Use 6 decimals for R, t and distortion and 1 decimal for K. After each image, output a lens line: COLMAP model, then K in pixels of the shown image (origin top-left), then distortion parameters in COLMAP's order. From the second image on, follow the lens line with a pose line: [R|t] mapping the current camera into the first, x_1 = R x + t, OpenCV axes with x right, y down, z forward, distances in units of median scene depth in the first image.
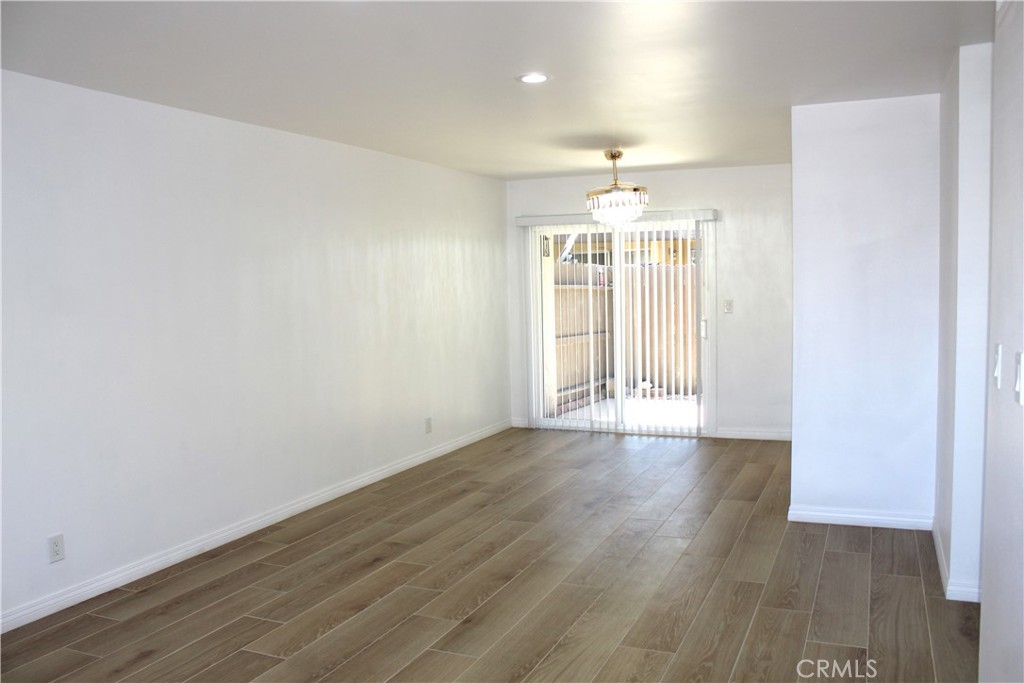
lens RADIAL K [[876.5, 0, 512.0], [0, 876.5, 341.5], [0, 0, 1]] dist [0.000979, 0.000984]
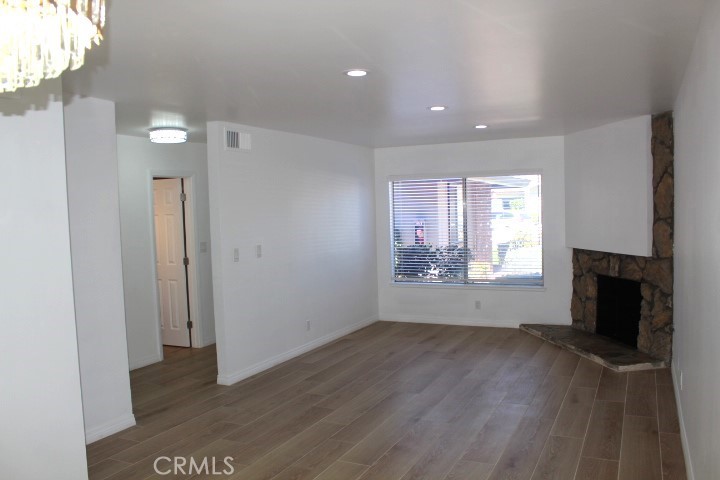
lens RADIAL K [[611.6, 0, 360.0], [0, 611.6, 240.0], [0, 0, 1]] dist [-0.260354, 0.442193]
pose [[-0.997737, 0.051488, 0.043241, -0.006326], [0.056355, 0.991156, 0.120144, -0.162683], [-0.036672, 0.122309, -0.991814, 1.945617]]
